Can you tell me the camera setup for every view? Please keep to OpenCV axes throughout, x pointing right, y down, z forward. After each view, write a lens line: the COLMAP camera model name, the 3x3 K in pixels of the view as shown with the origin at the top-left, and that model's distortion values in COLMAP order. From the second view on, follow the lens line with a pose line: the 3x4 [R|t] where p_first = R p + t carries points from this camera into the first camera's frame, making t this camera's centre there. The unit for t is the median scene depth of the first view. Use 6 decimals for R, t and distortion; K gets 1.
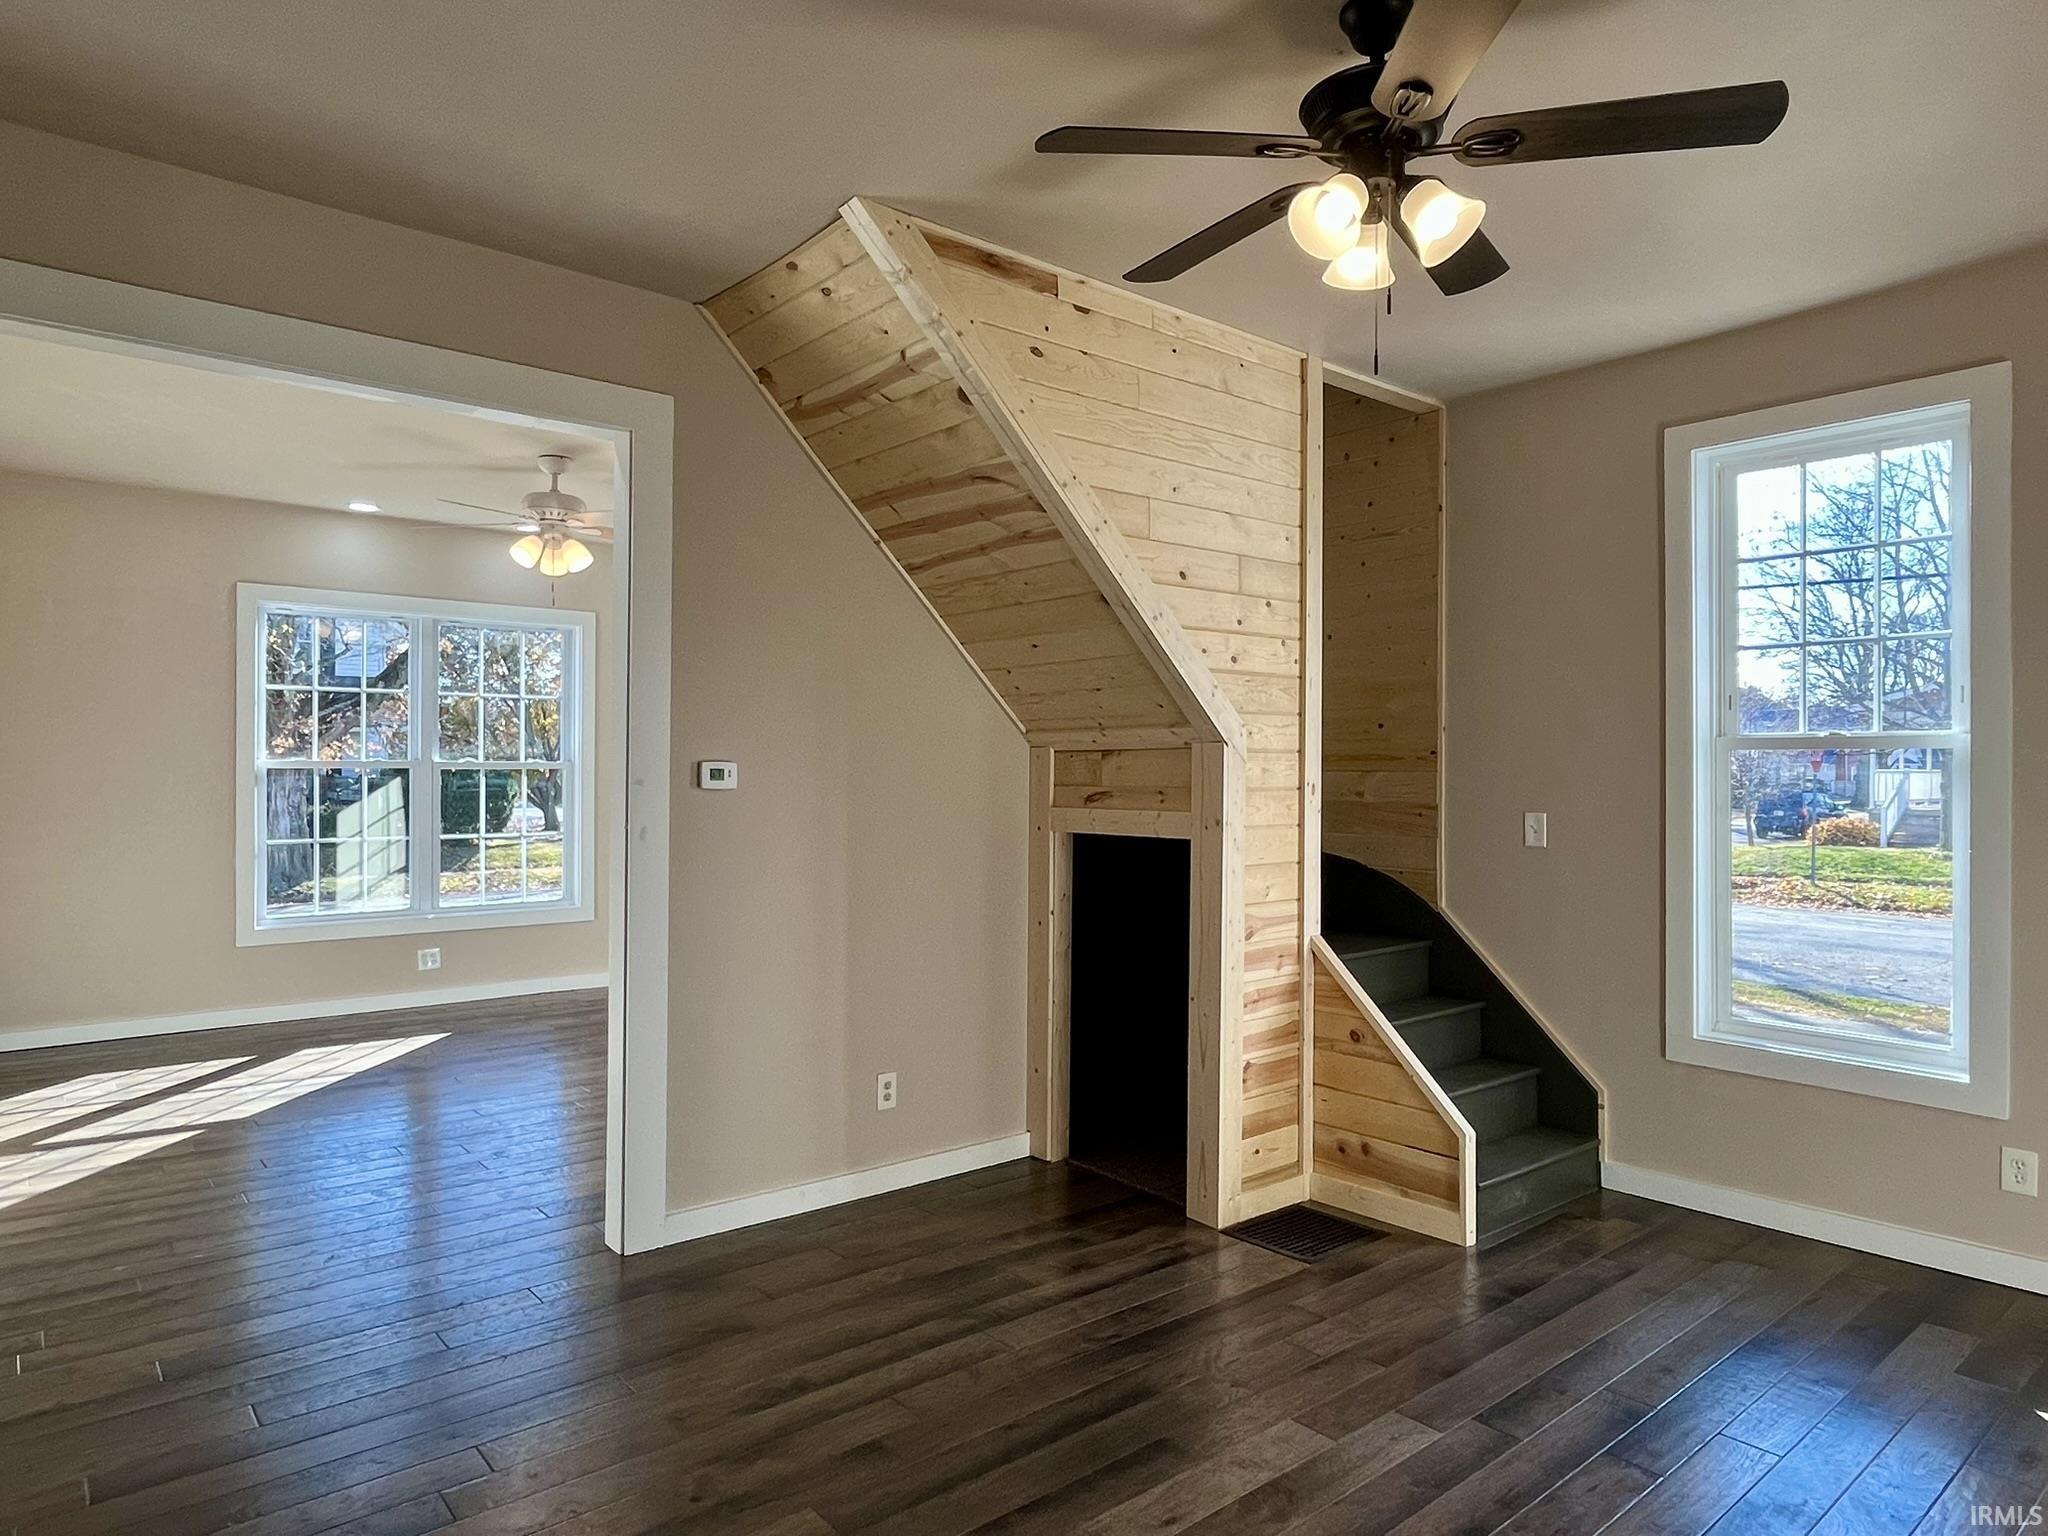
lens RADIAL K [[1233.7, 0, 1019.6], [0, 1233.7, 765.5], [0, 0, 1]] dist [-0.011160, 0.001924]
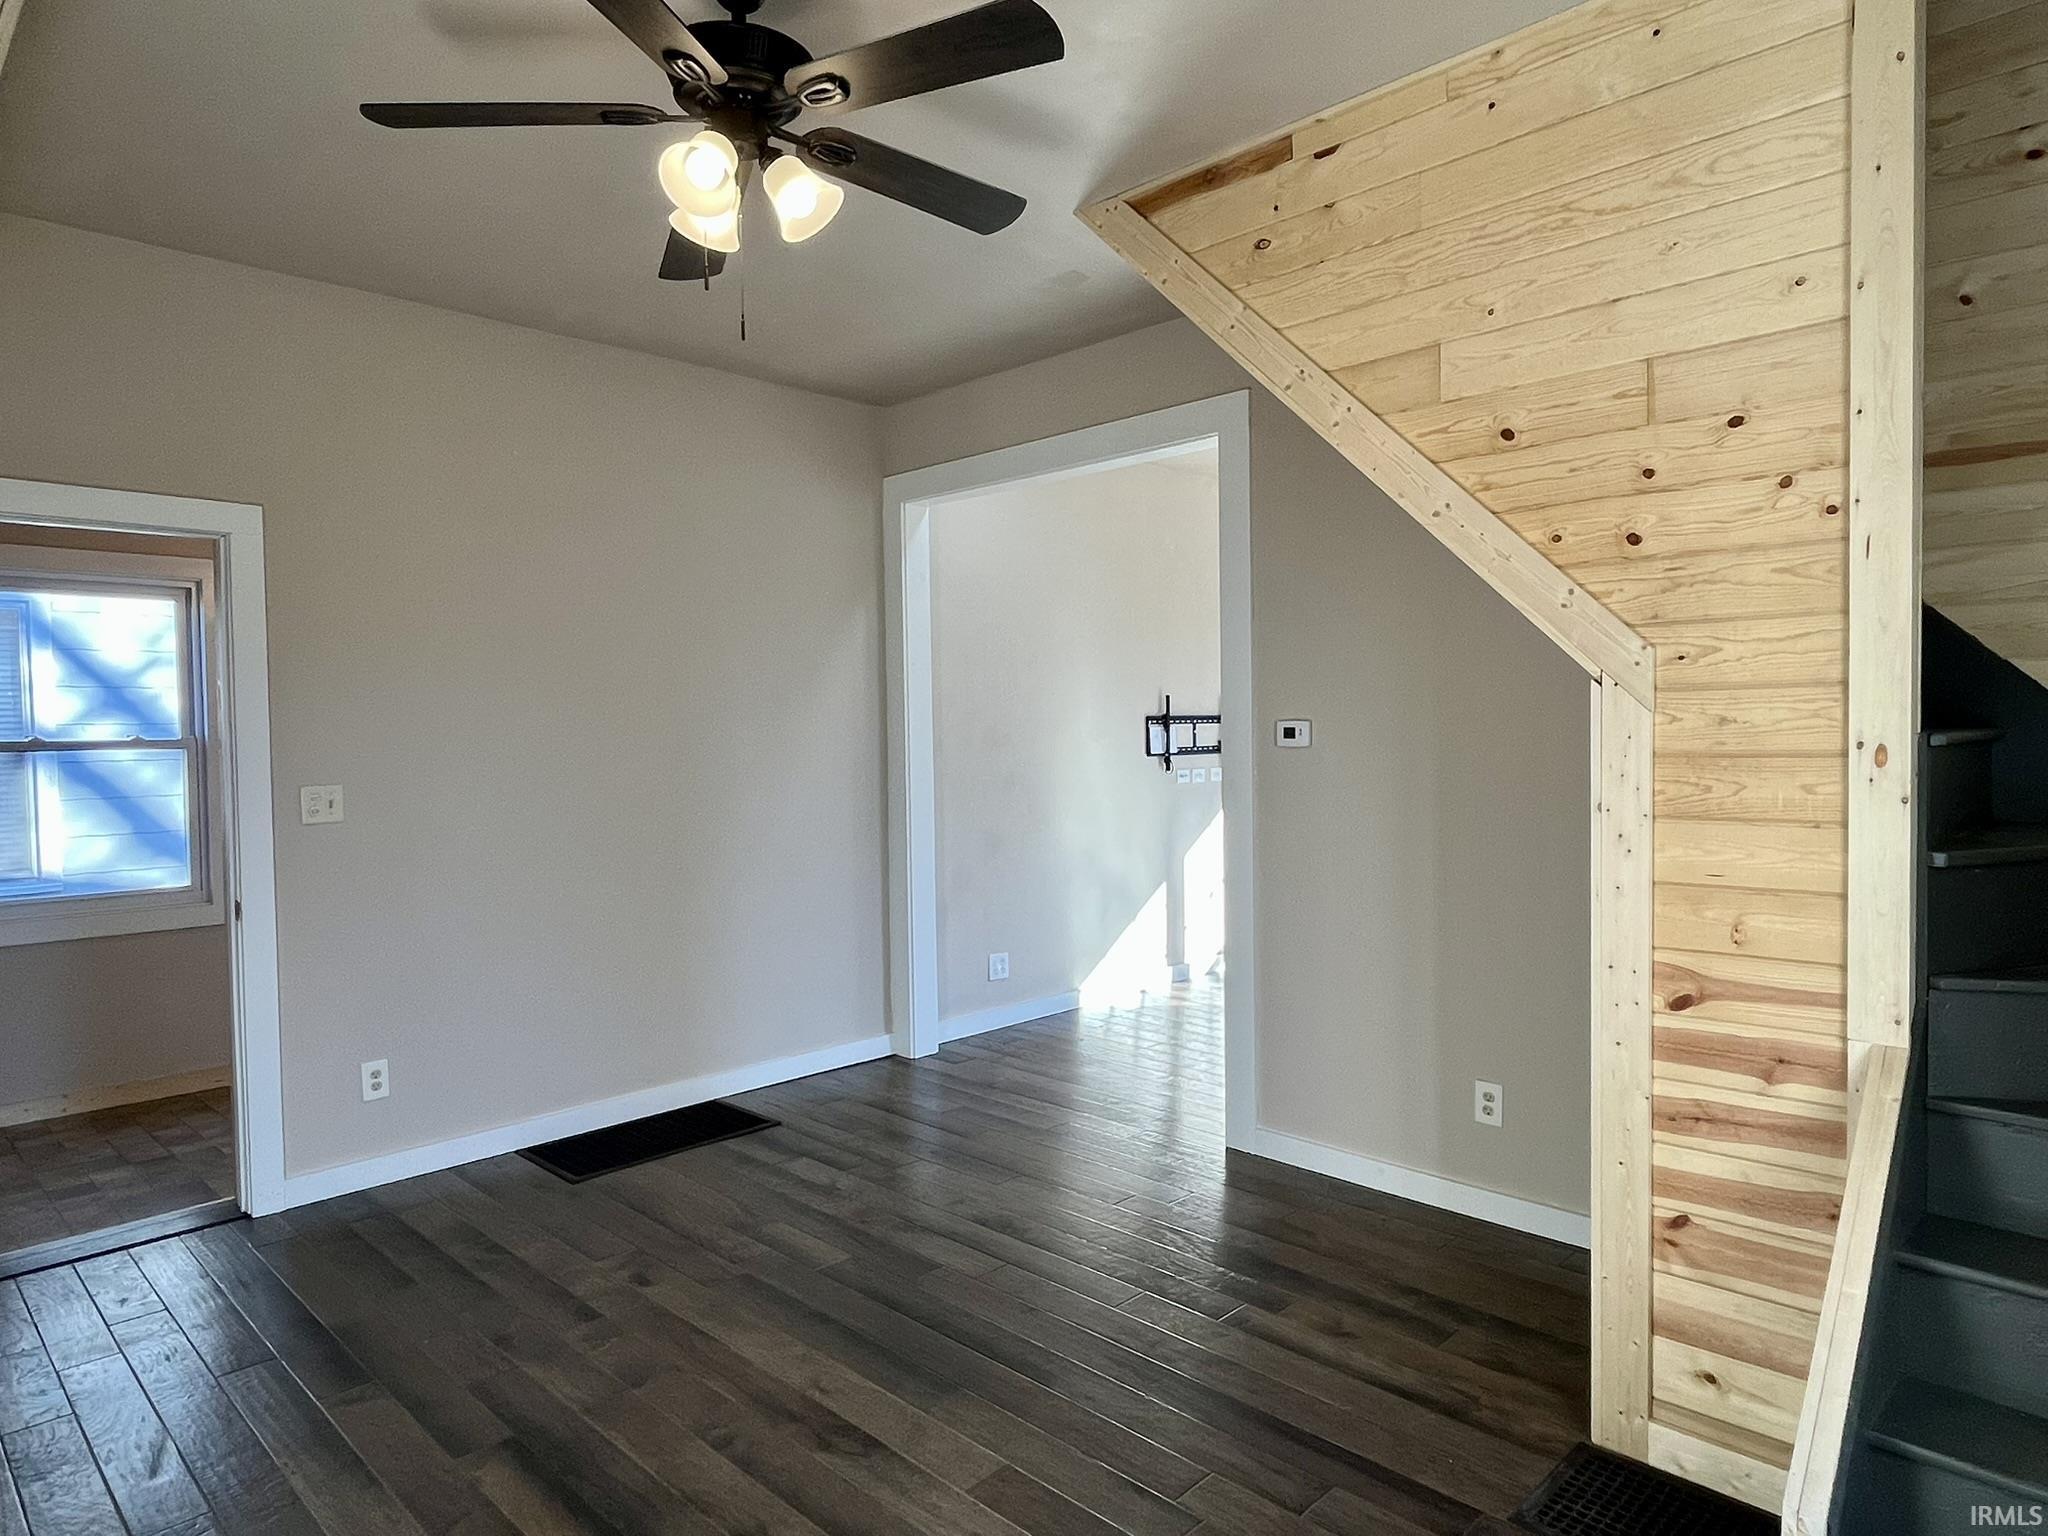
lens RADIAL K [[1233.7, 0, 1006.2], [0, 1233.7, 766.0], [0, 0, 1]] dist [-0.011160, 0.001924]
pose [[0.085578, 0.023082, -0.996064, 0.730442], [0.021266, 0.999462, 0.024988, 0.003375], [0.996104, -0.023321, 0.085041, 0.625014]]
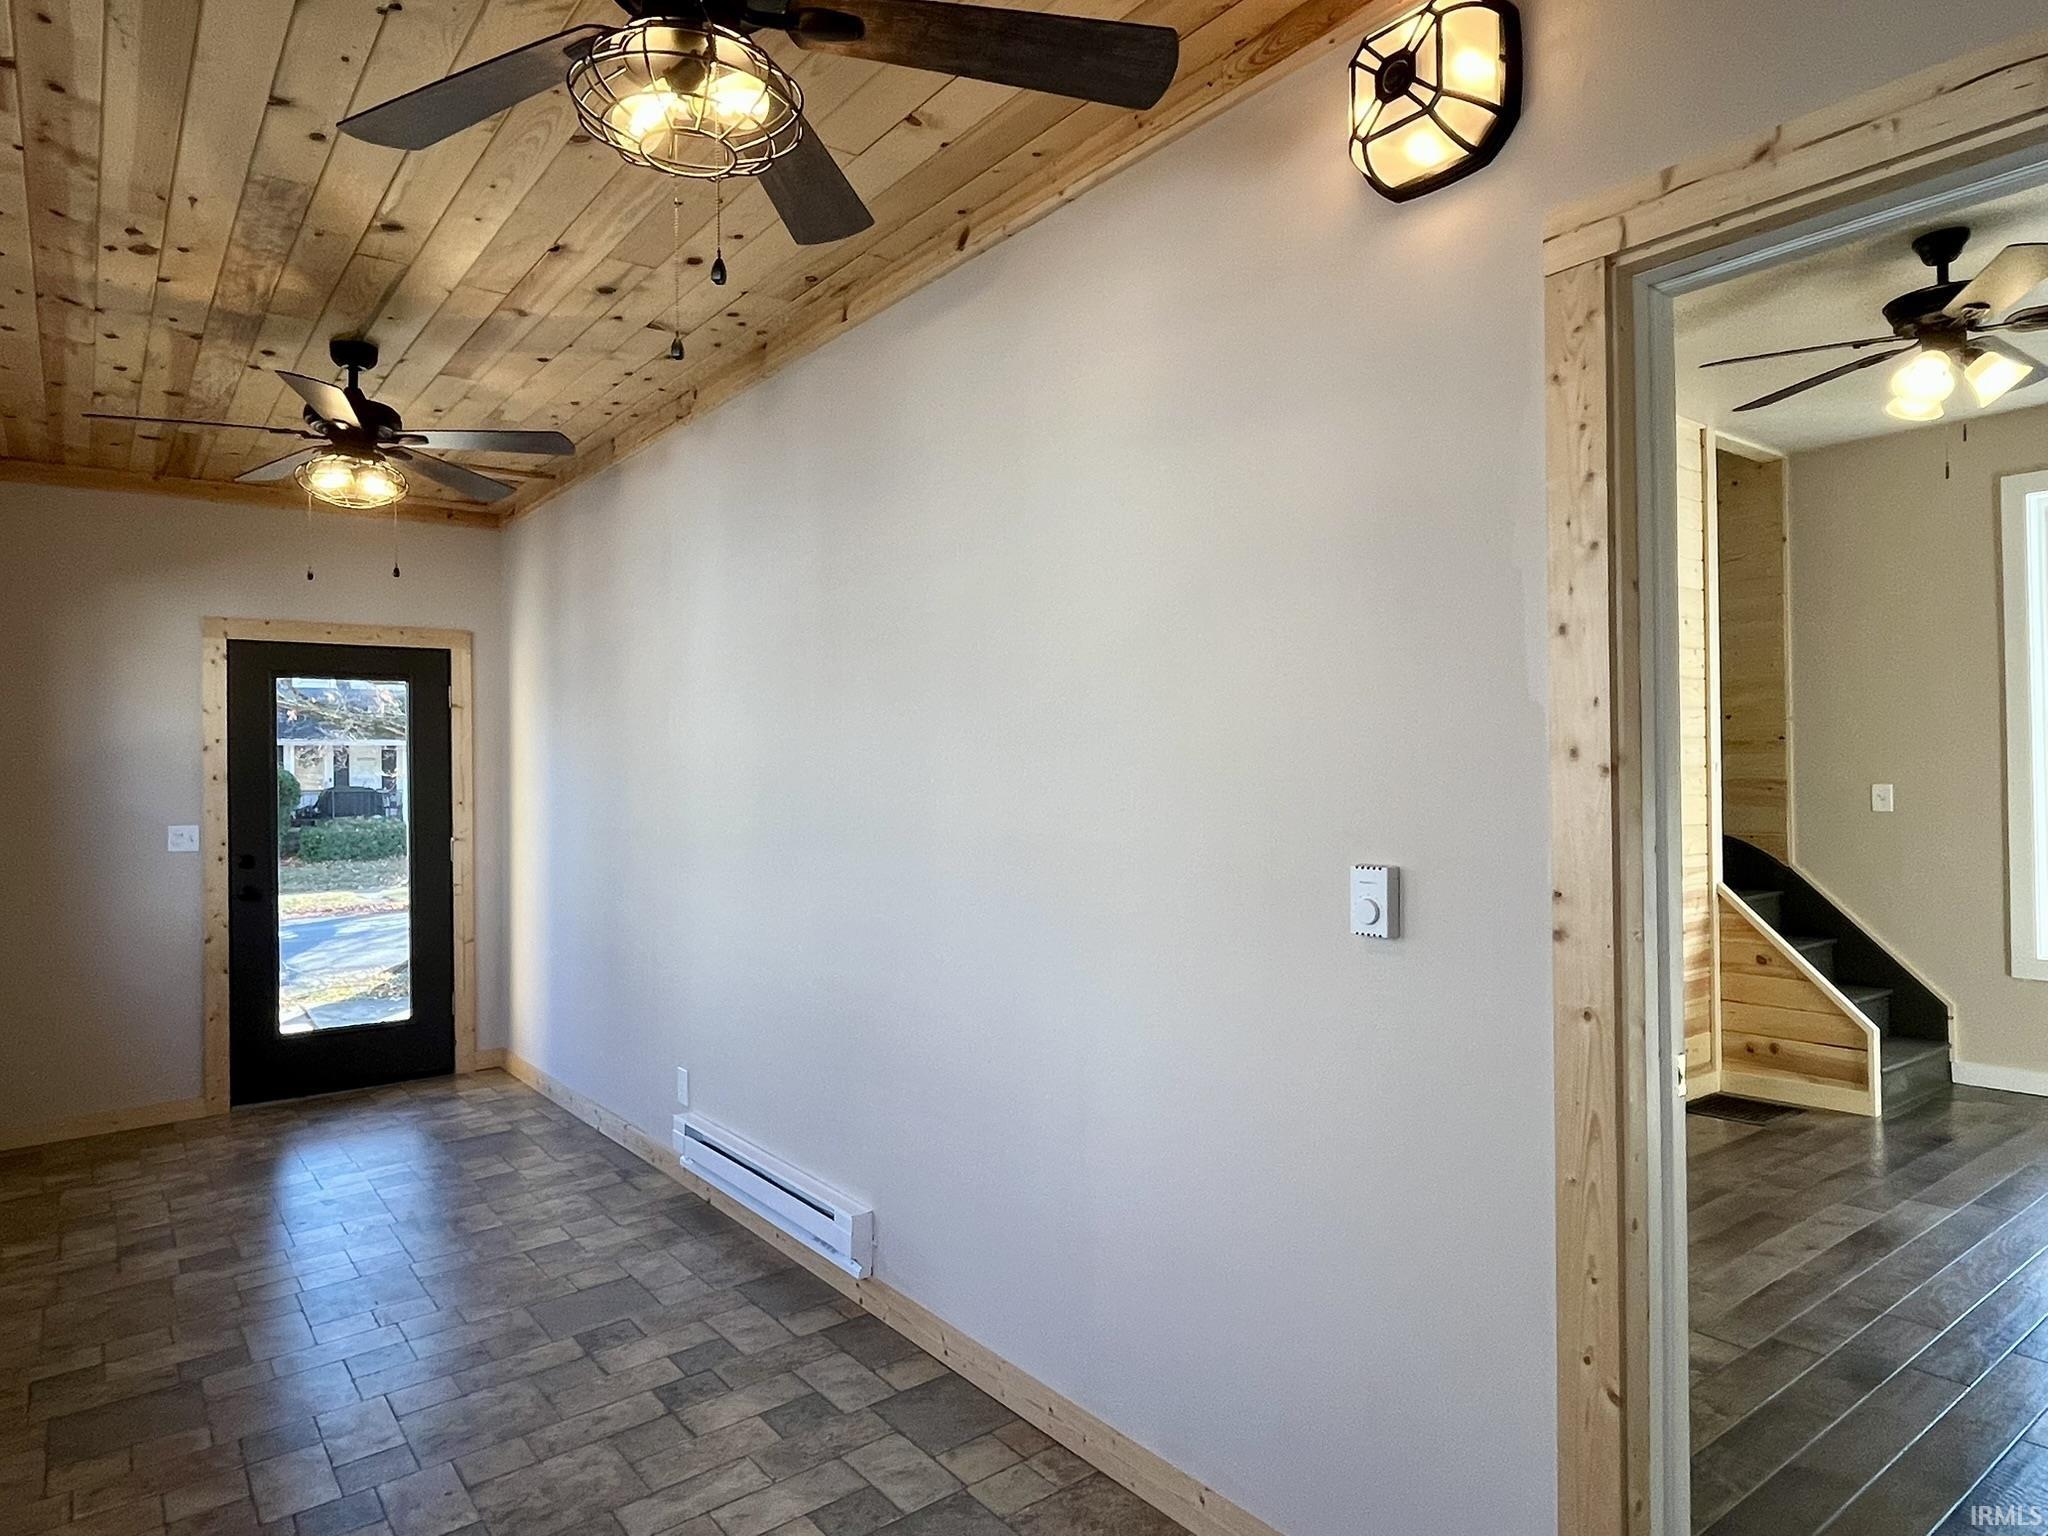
lens RADIAL K [[1233.7, 0, 1010.1], [0, 1233.7, 753.1], [0, 0, 1]] dist [-0.011160, 0.001924]
pose [[0.998332, -0.017295, -0.055085, -0.431979], [0.016716, 0.999800, -0.010957, 0.006678], [0.055264, 0.010018, 0.998422, -0.315956]]
